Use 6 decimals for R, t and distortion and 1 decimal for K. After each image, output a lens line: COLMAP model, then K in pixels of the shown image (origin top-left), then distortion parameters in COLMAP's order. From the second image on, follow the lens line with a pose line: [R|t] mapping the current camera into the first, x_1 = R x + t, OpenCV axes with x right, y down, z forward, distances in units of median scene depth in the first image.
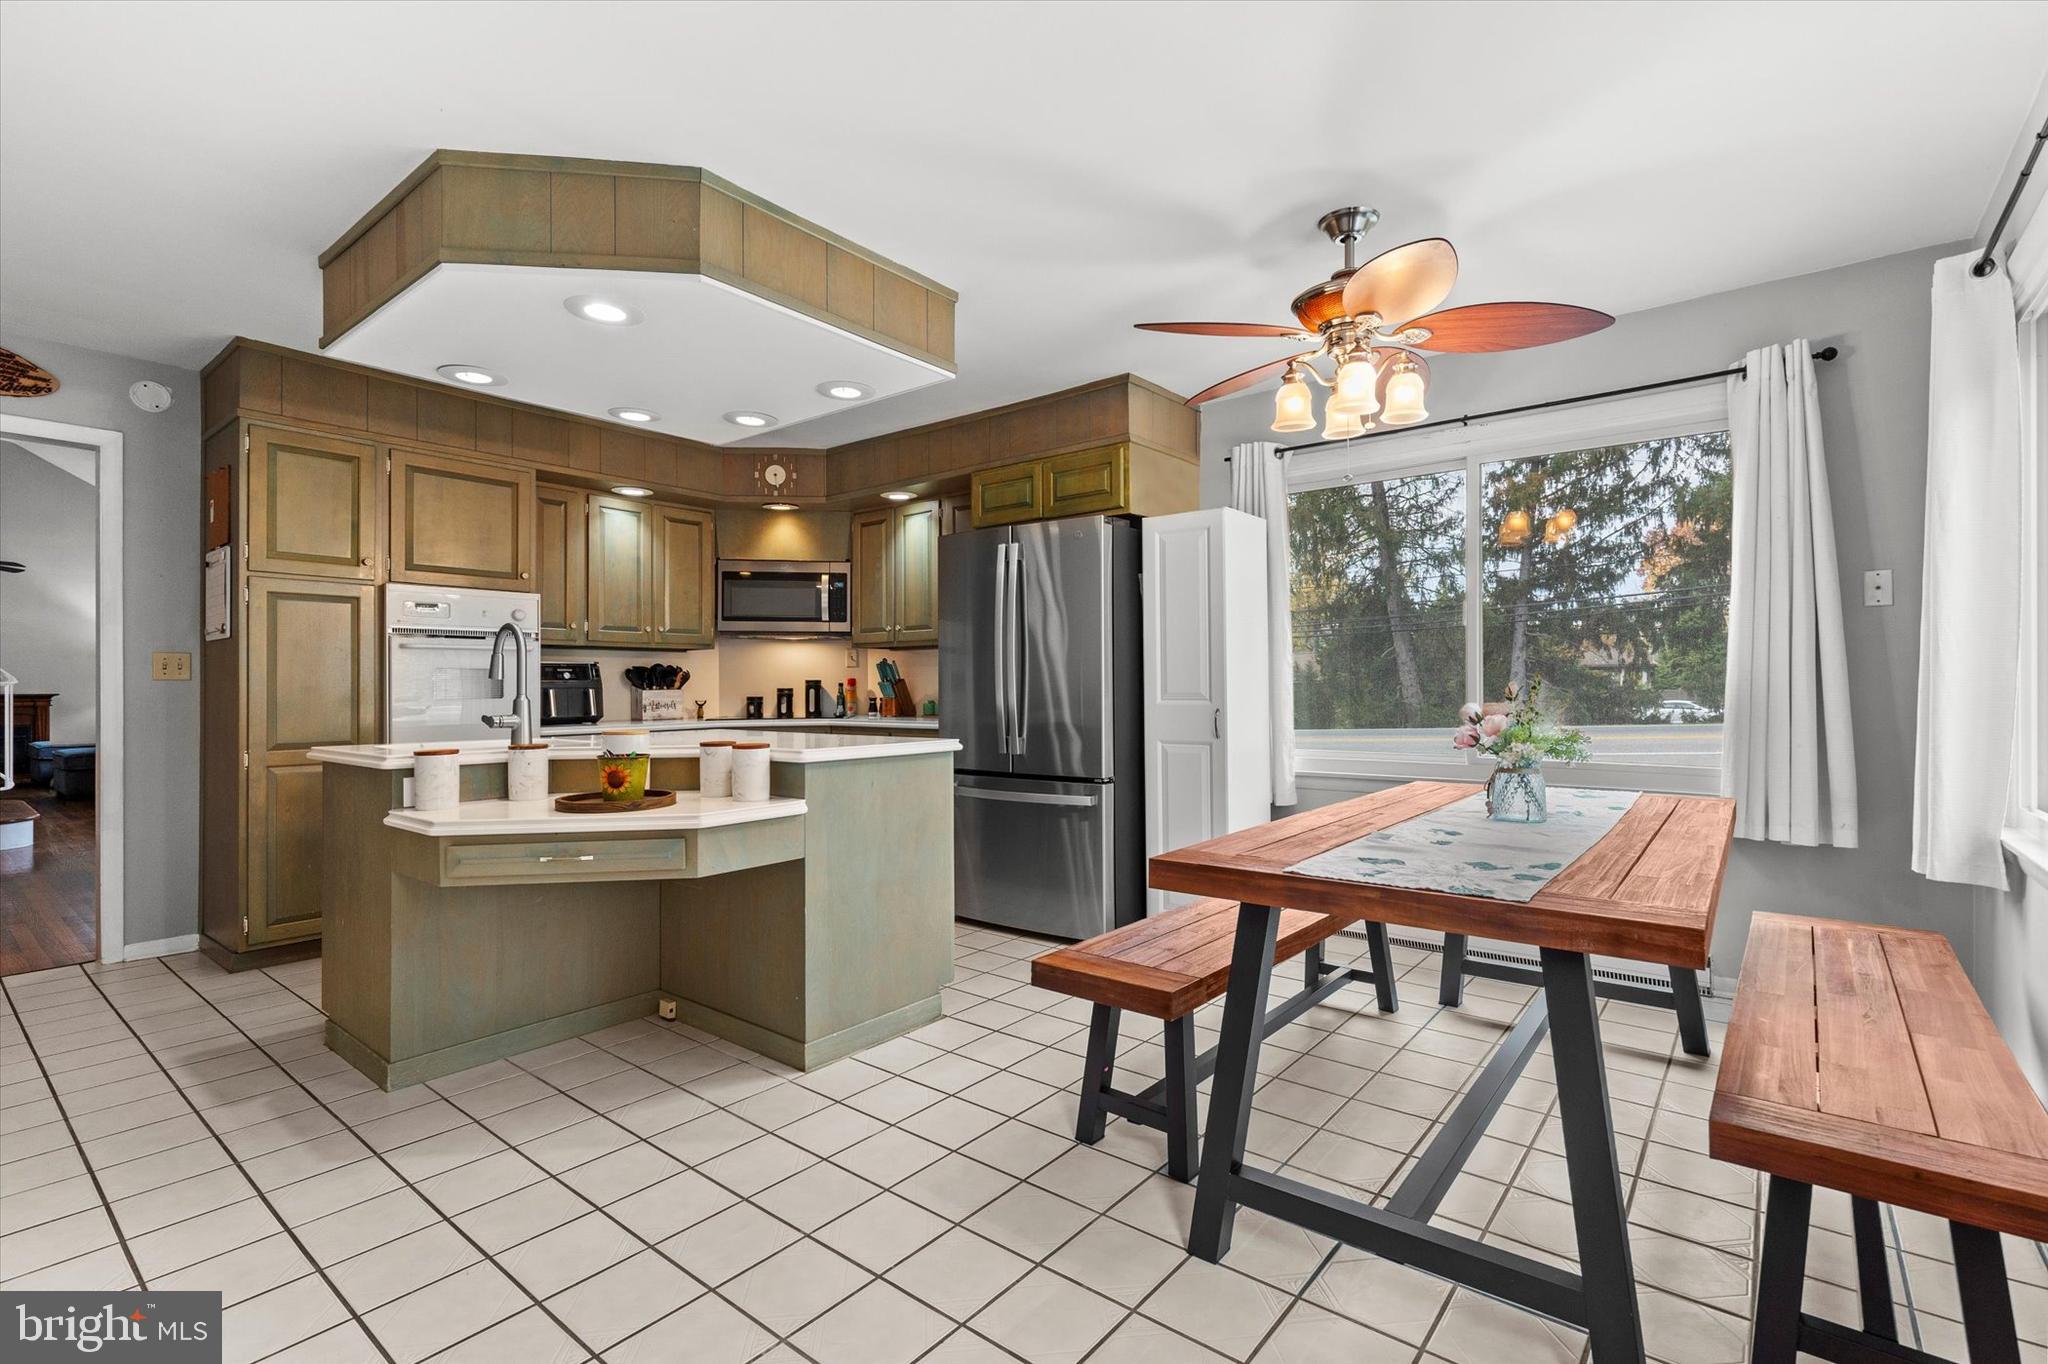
lens RADIAL K [[925.6, 0, 1037.9], [0, 925.6, 686.4], [0, 0, 1]] dist [0.001373, 0.000016]
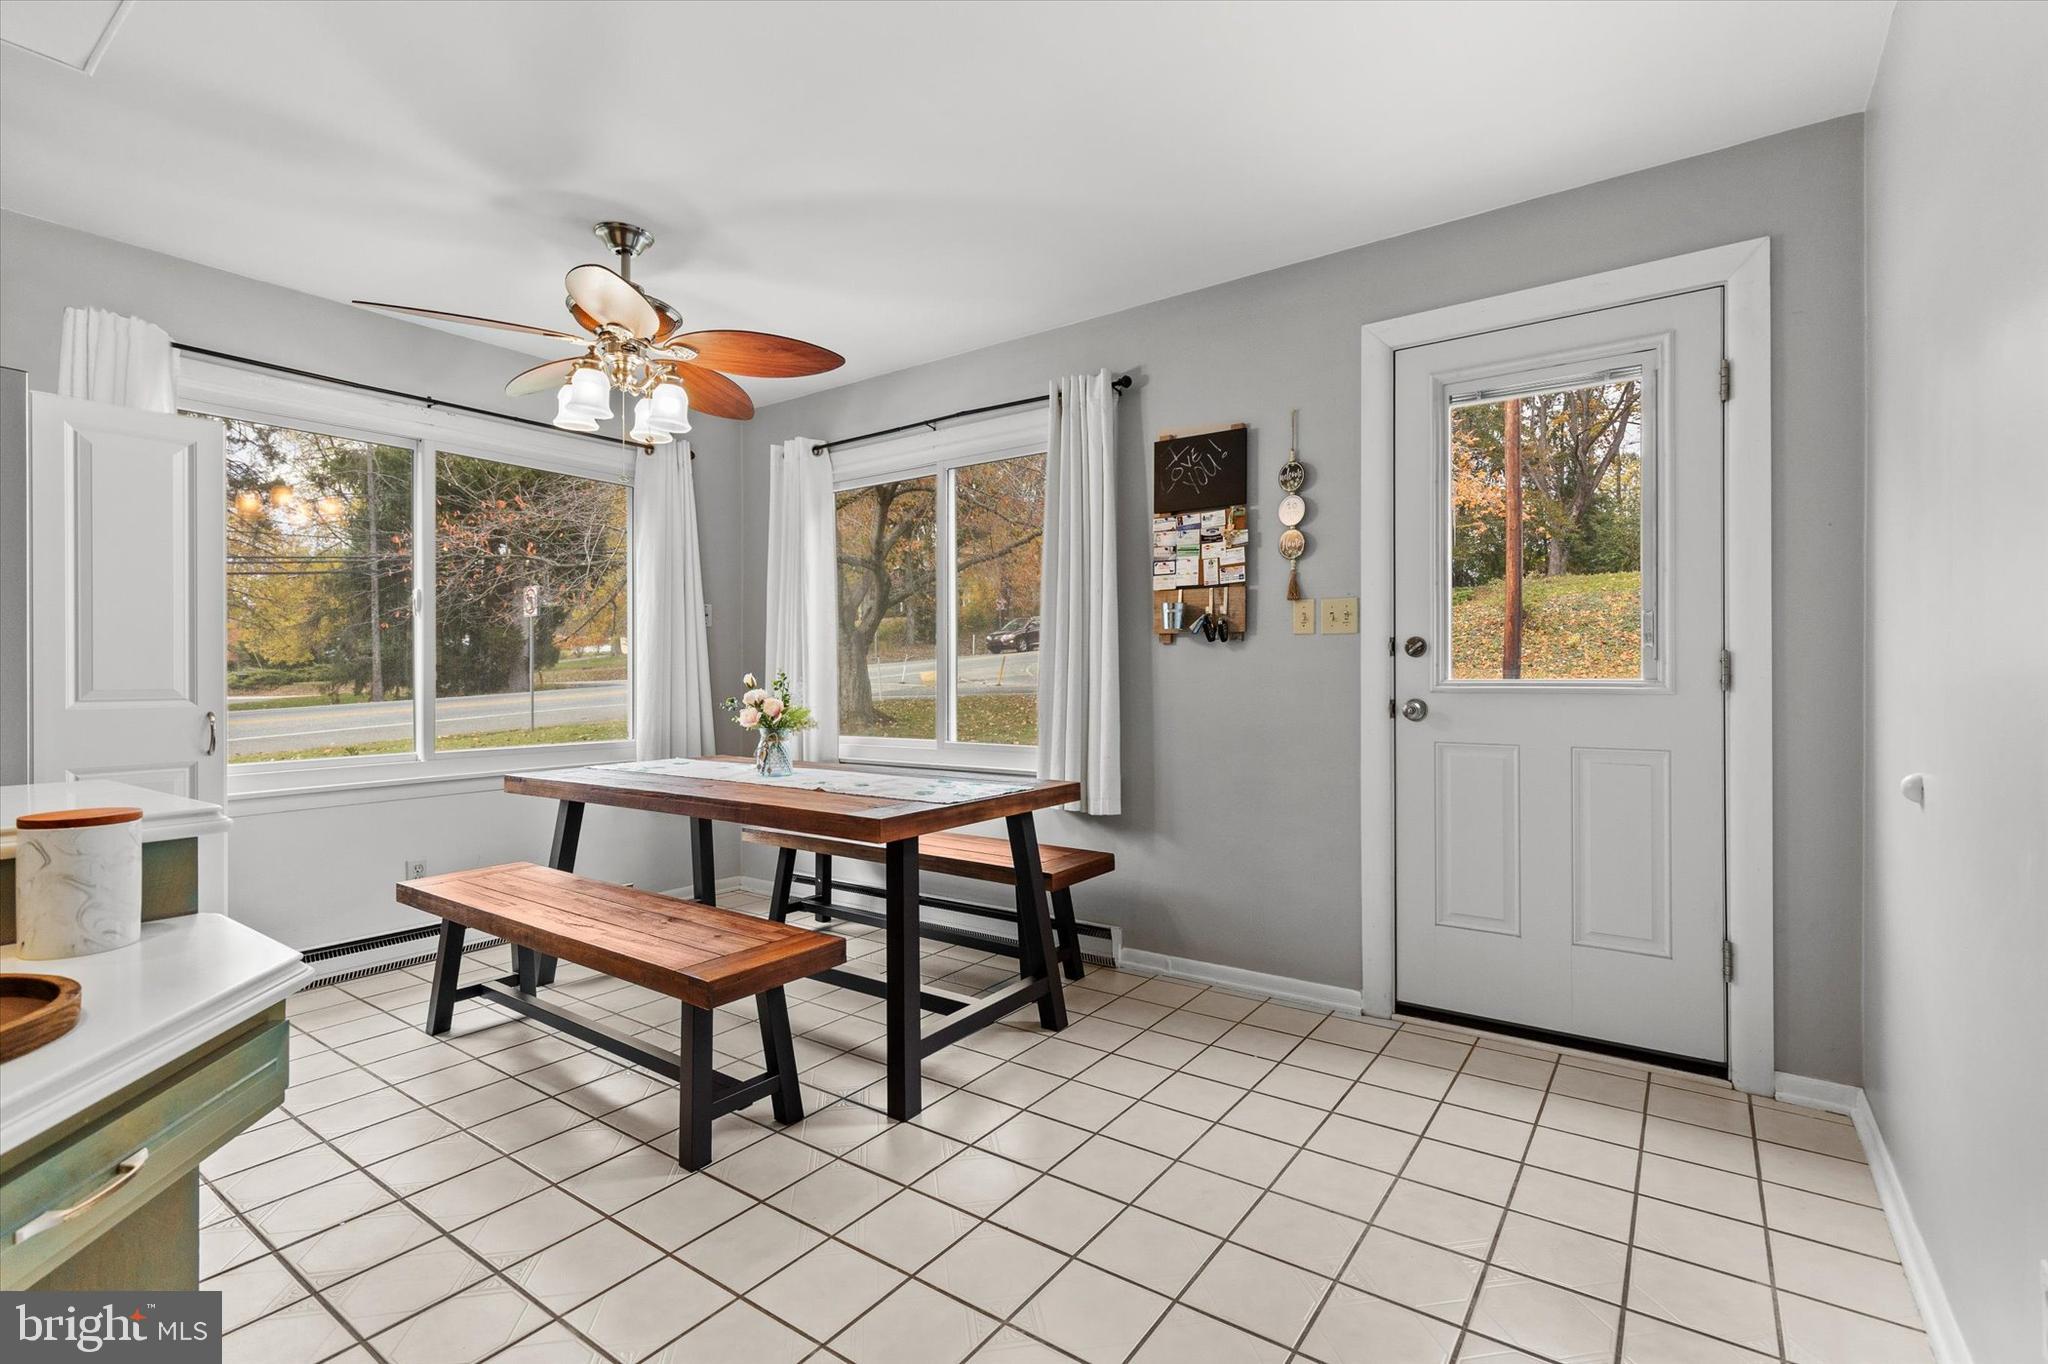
lens RADIAL K [[925.6, 0, 1037.8], [0, 925.6, 676.6], [0, 0, 1]] dist [0.001373, 0.000016]
pose [[-0.051779, 0.004878, 0.998647, -0.747020], [0.002939, 0.999984, -0.004732, 0.005414], [-0.998654, 0.002690, -0.051793, 0.591606]]
